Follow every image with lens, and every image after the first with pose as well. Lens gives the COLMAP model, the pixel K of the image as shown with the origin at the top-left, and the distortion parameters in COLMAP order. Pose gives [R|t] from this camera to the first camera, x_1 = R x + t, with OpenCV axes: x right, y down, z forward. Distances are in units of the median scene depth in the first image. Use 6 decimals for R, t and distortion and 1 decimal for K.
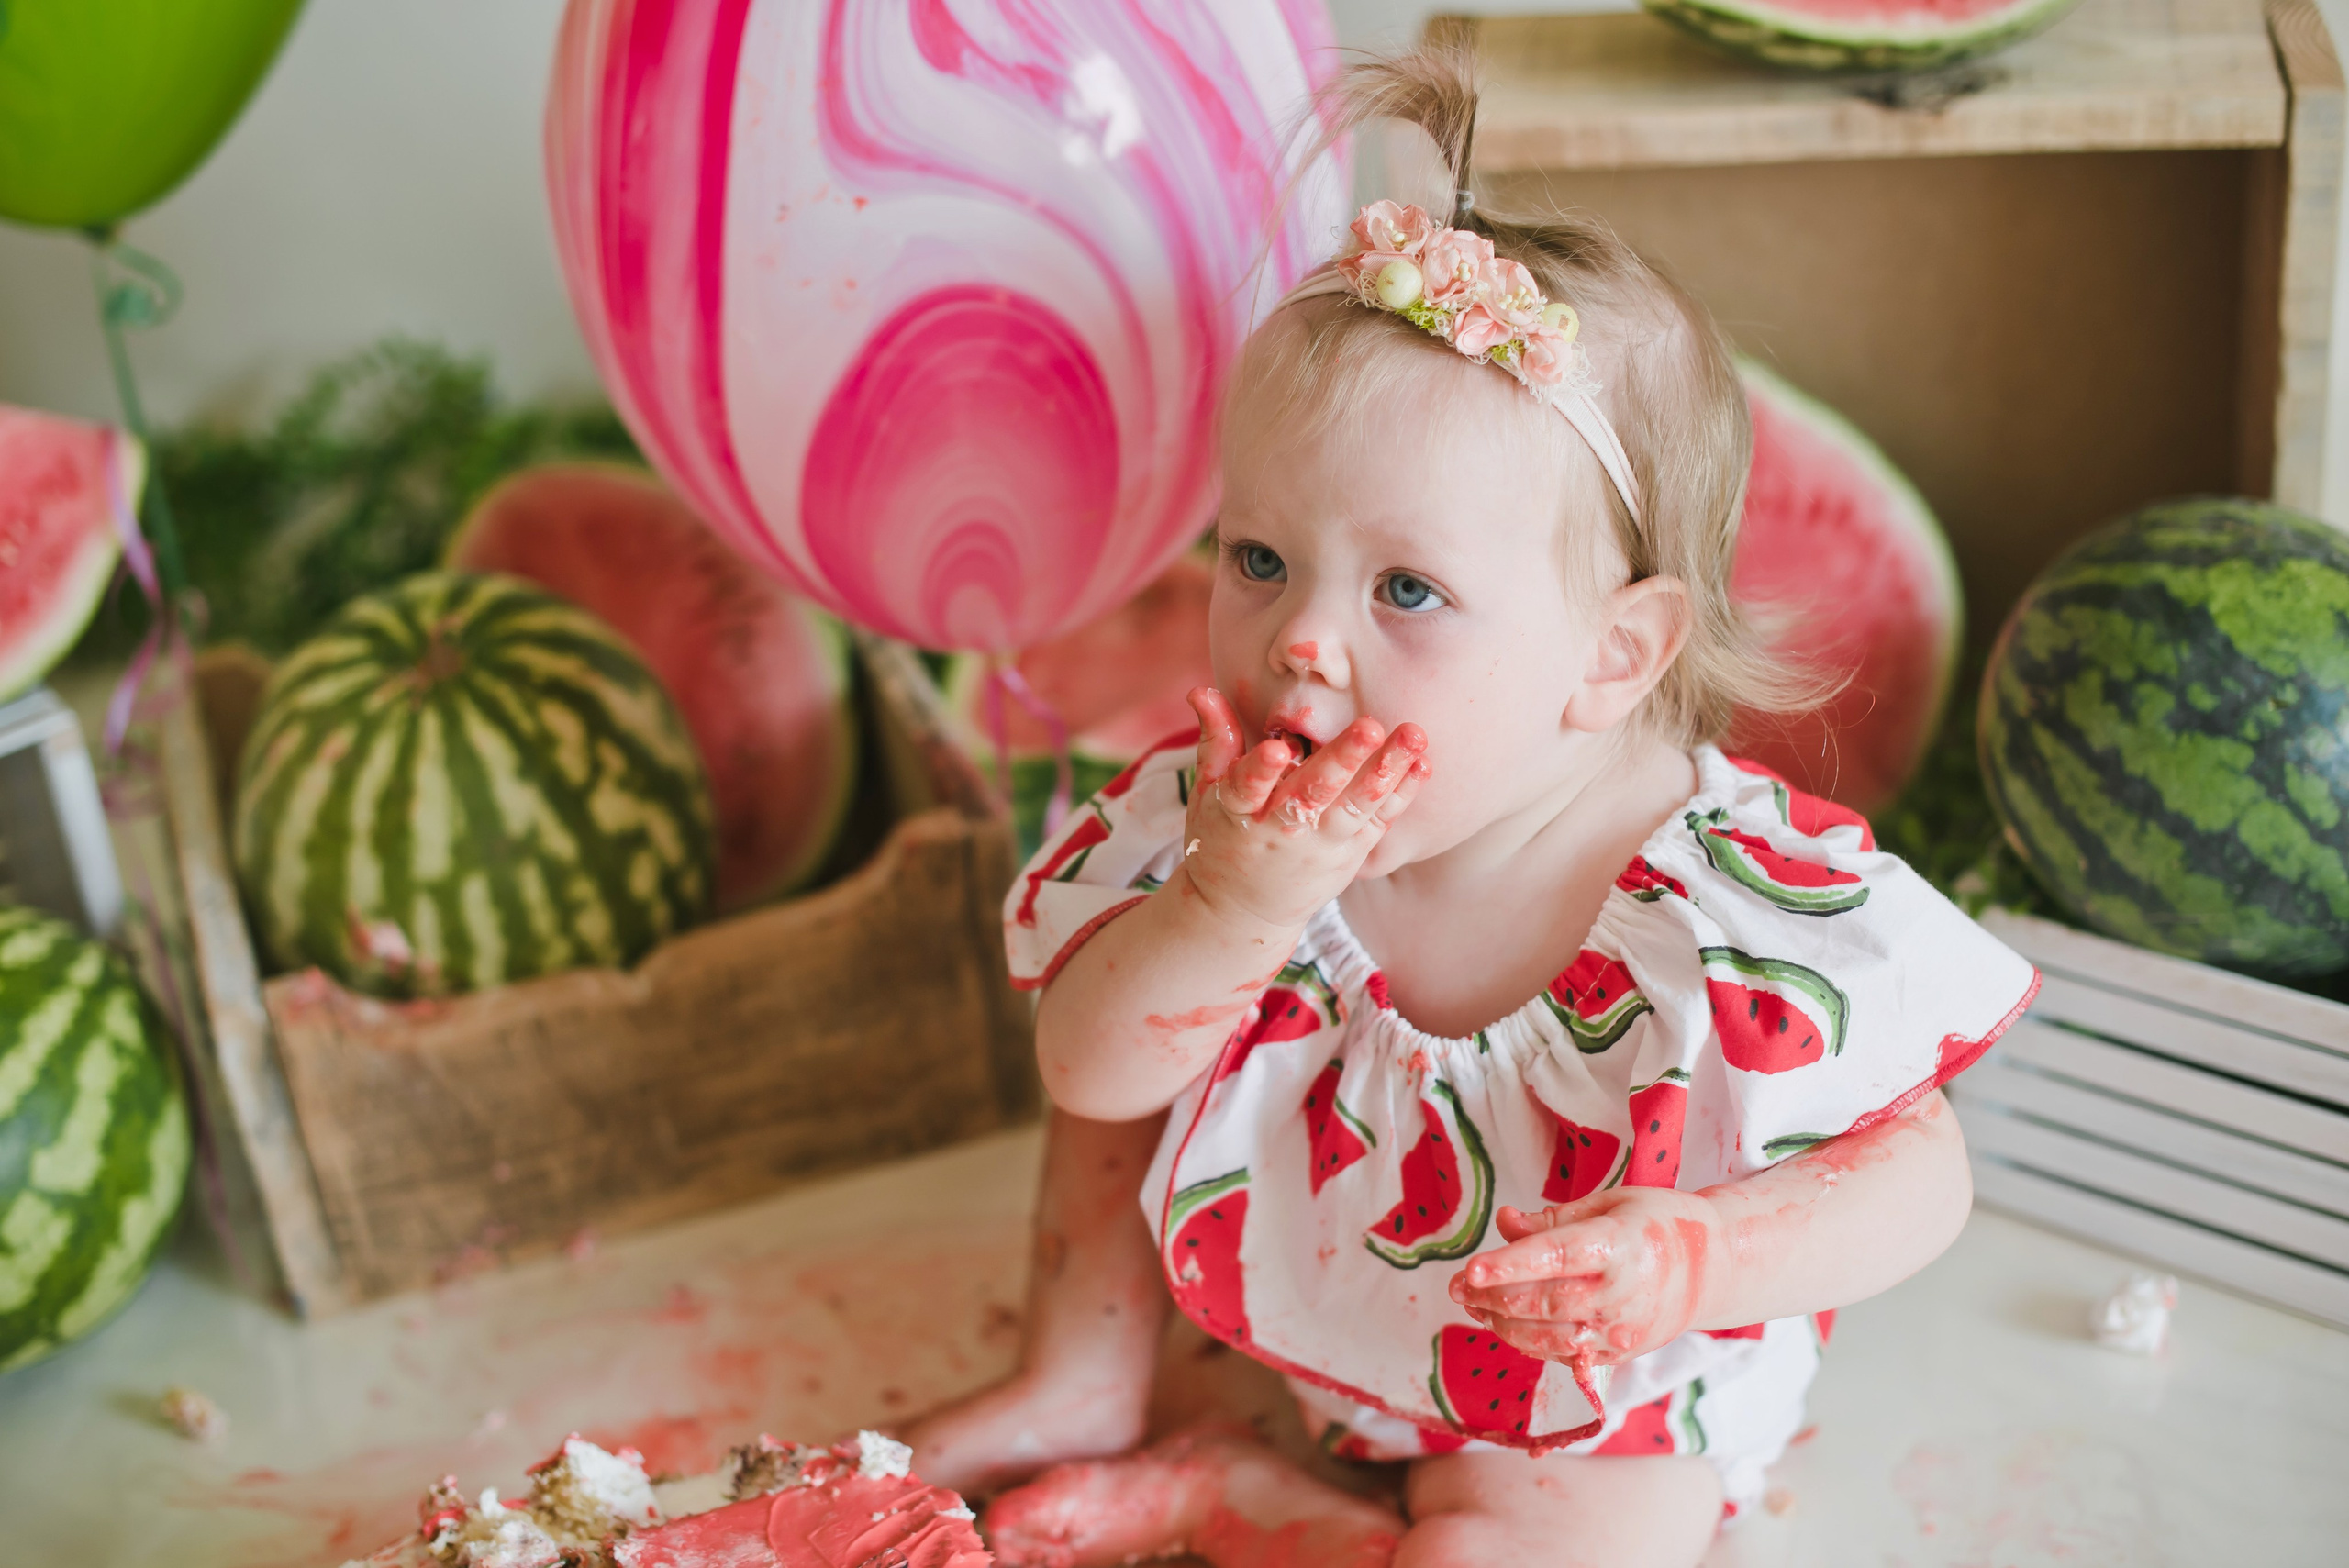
lens RADIAL K [[3545.0, 0, 1134.6], [0, 3545.0, 730.9], [0, 0, 1]] dist [-0.025095, -0.504330]
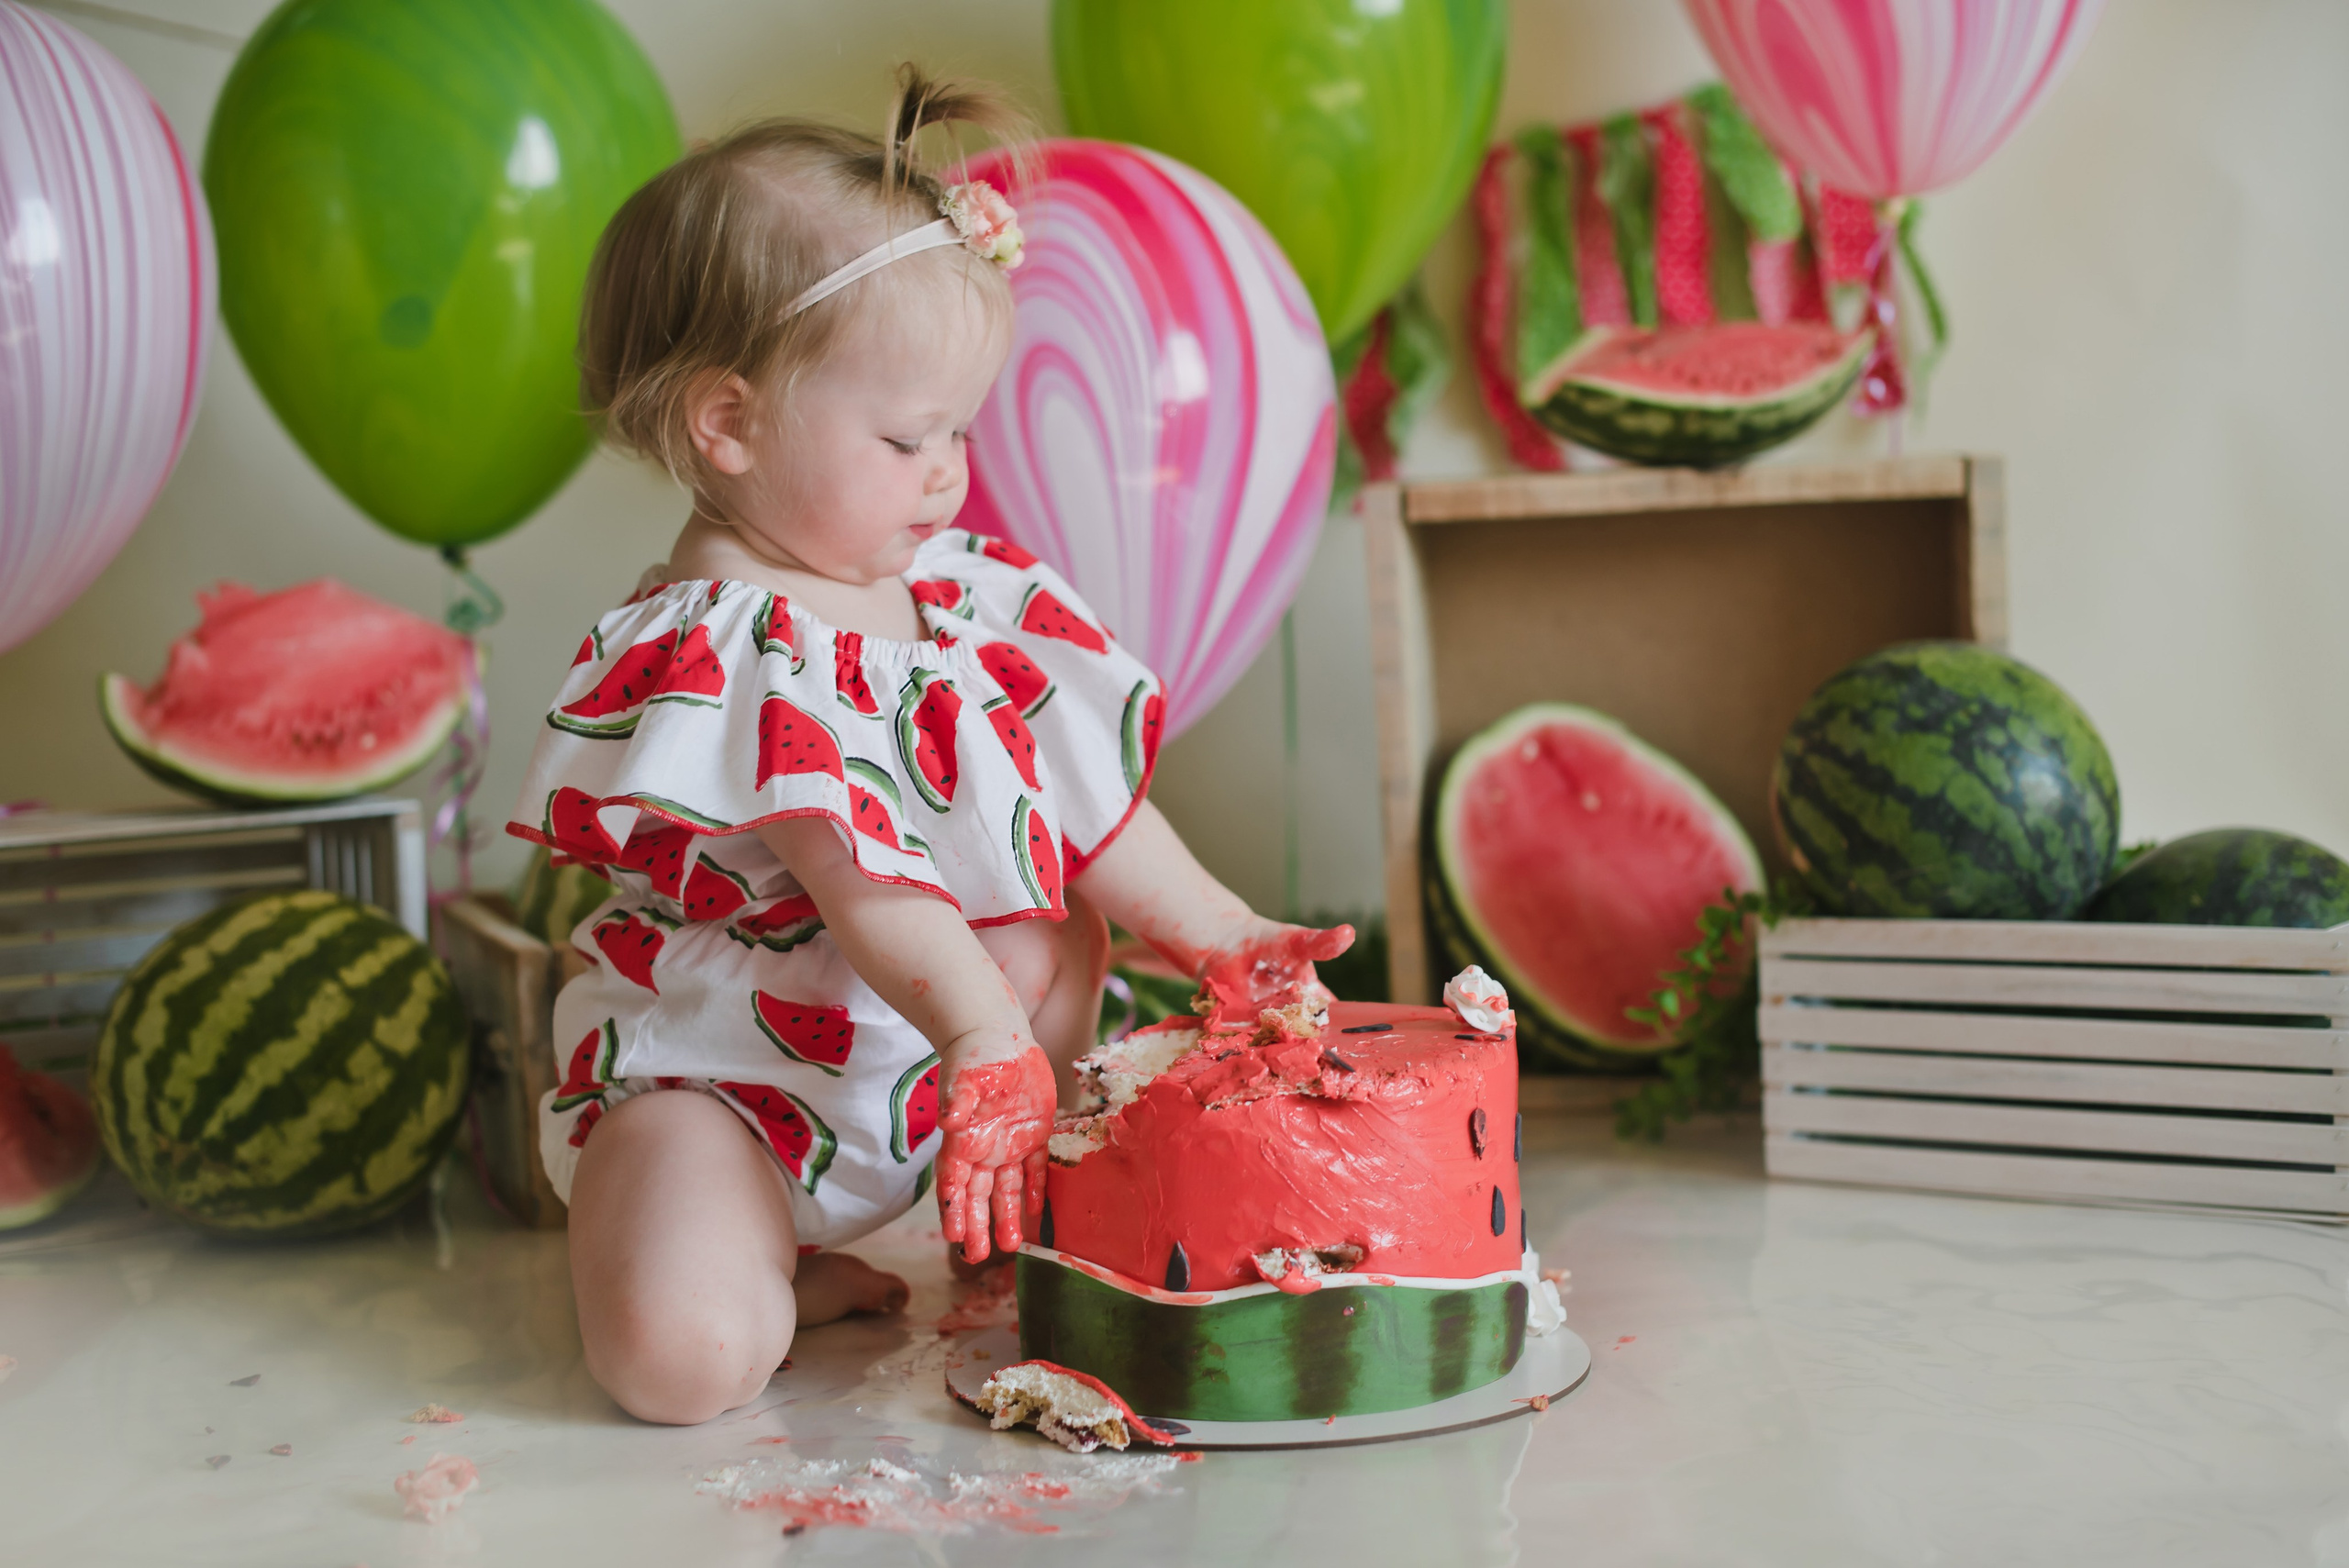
lens RADIAL K [[3451.9, 0, 1174.5], [0, 3451.9, 784.0], [0, 0, 1]] dist [-0.153580, 0.112833]
pose [[0.997896, 0.056552, 0.031717, -0.052991], [-0.037703, 0.904065, -0.425728, 0.624433], [-0.052750, 0.423636, 0.904295, -0.274025]]
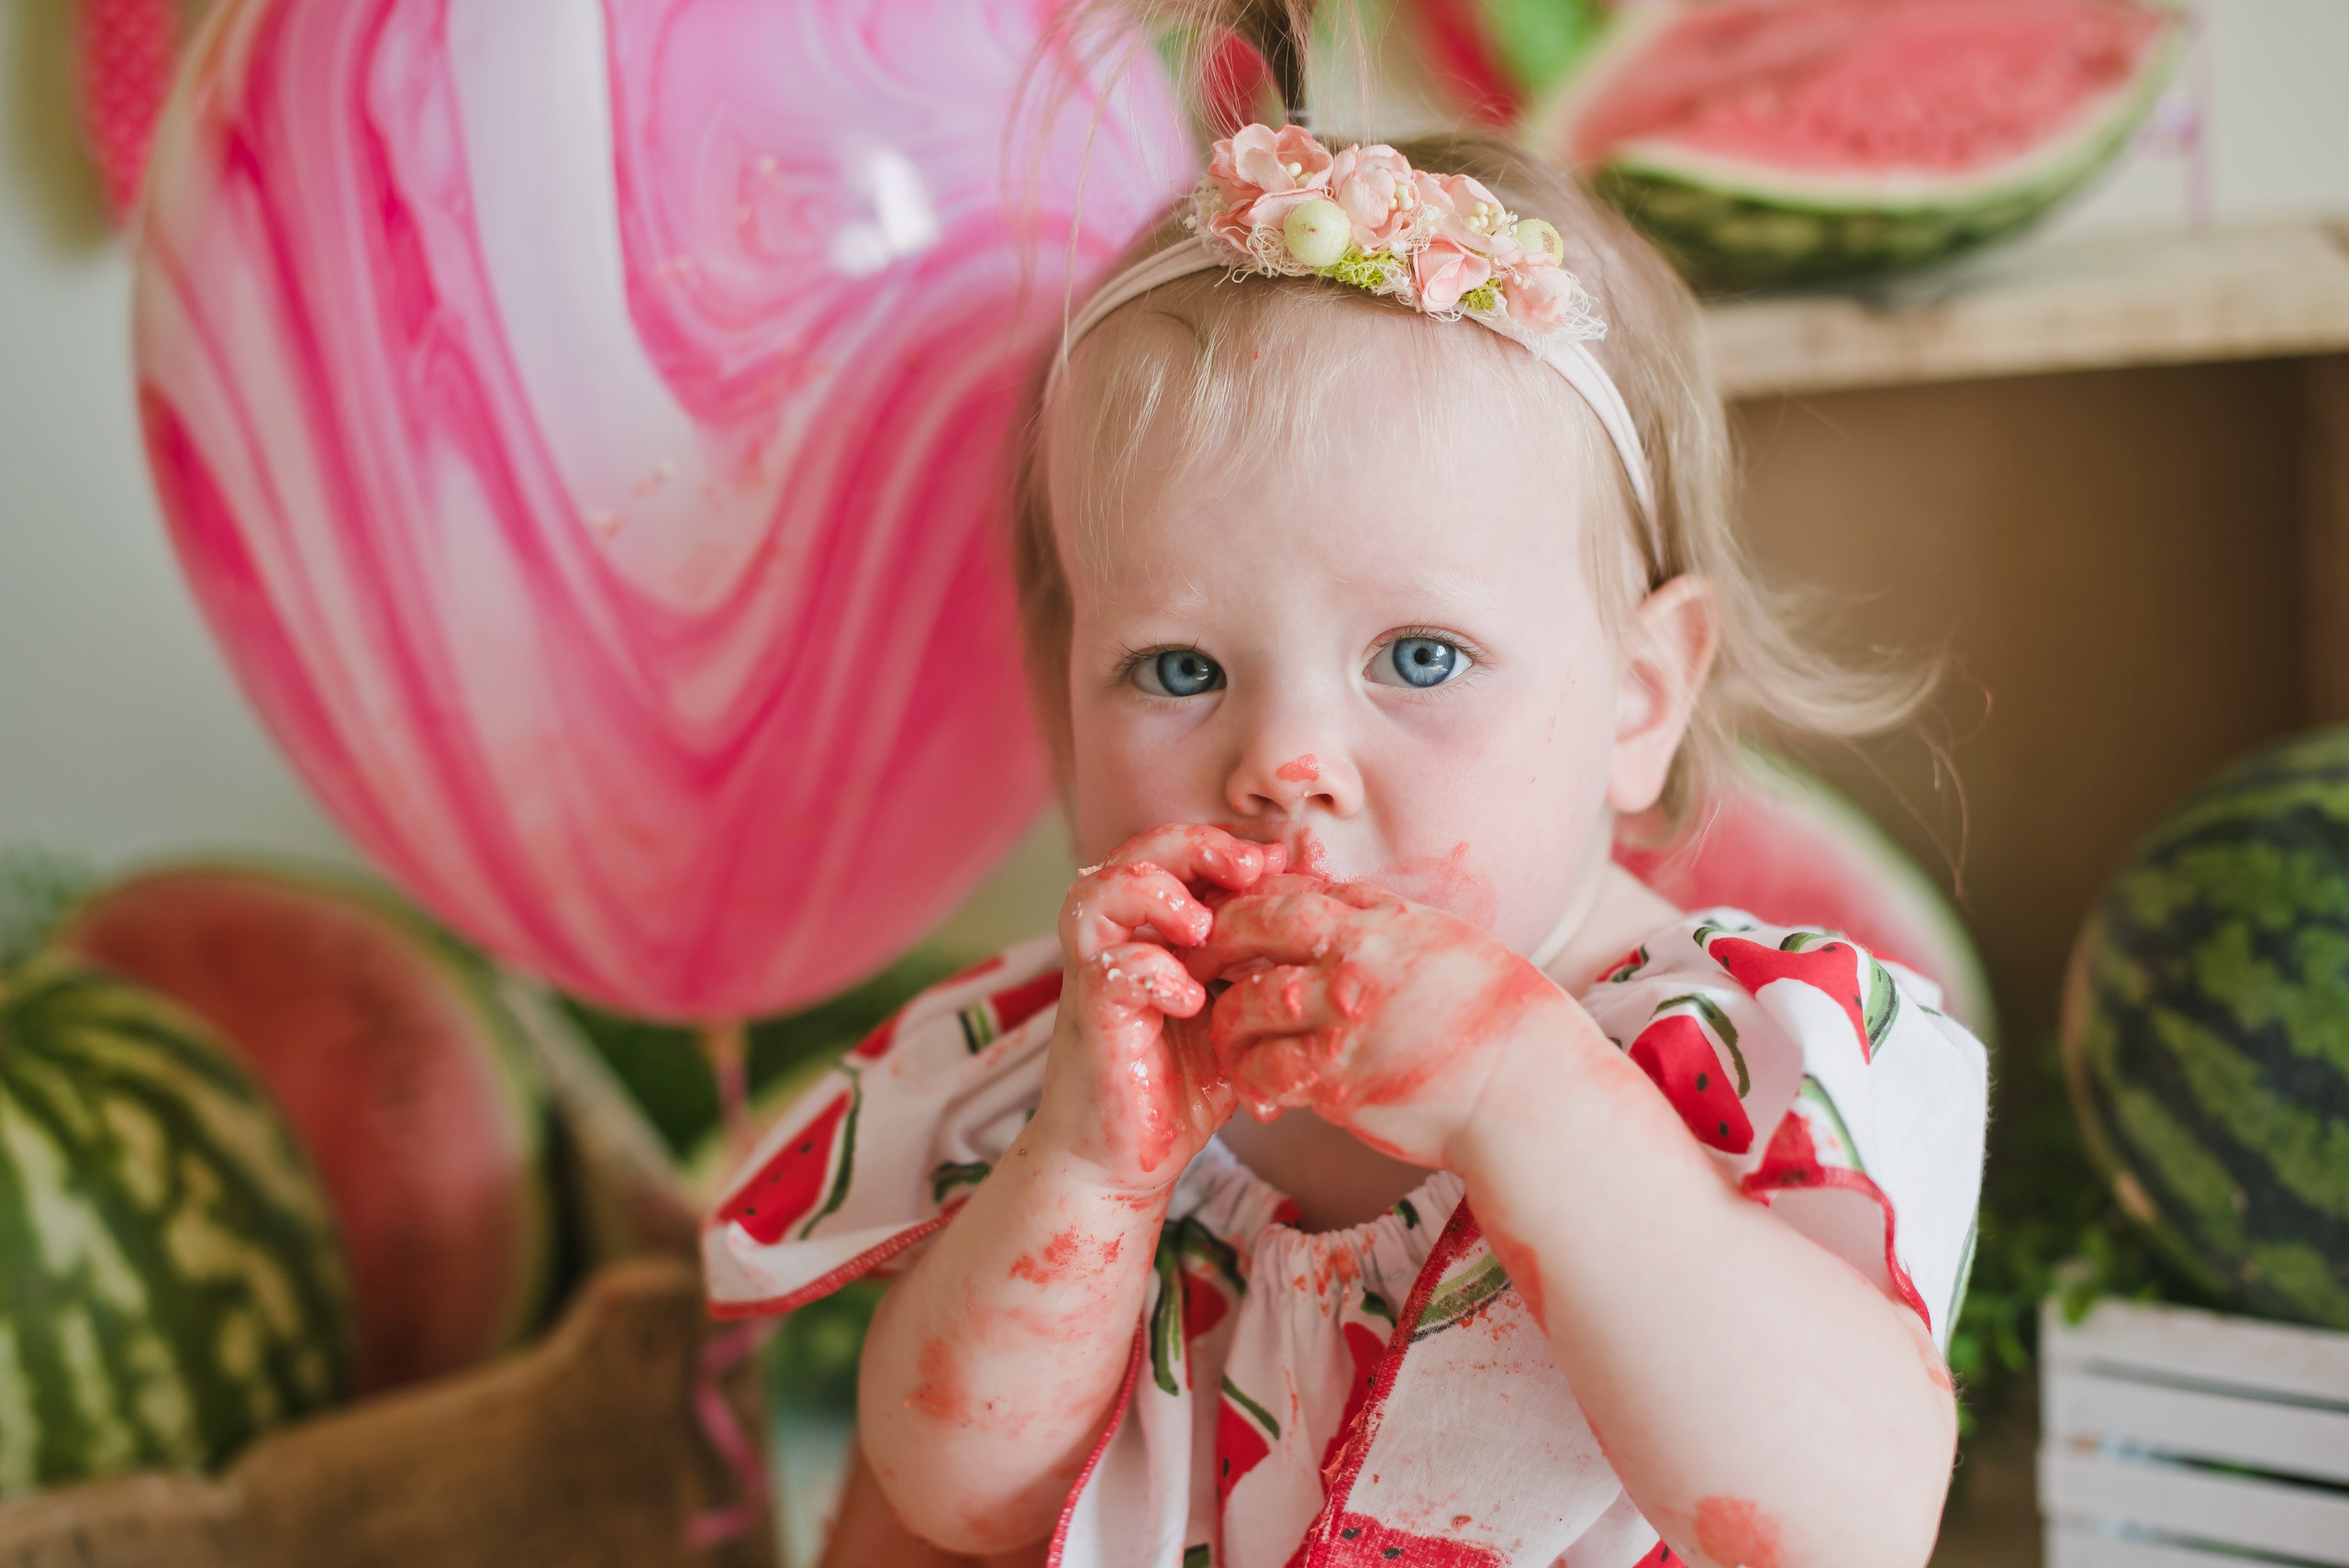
lens RADIAL K [[3633.4, 0, 1108.2], [0, 3633.4, 745.8], [0, 0, 1]] dist [-0.148703, 0.073579]
pose [[0.998938, -0.008746, 0.045230, 0.007394], [0.020305, 0.964885, -0.261885, 0.133105], [-0.041351, 0.262526, 0.964039, 0.284617]]
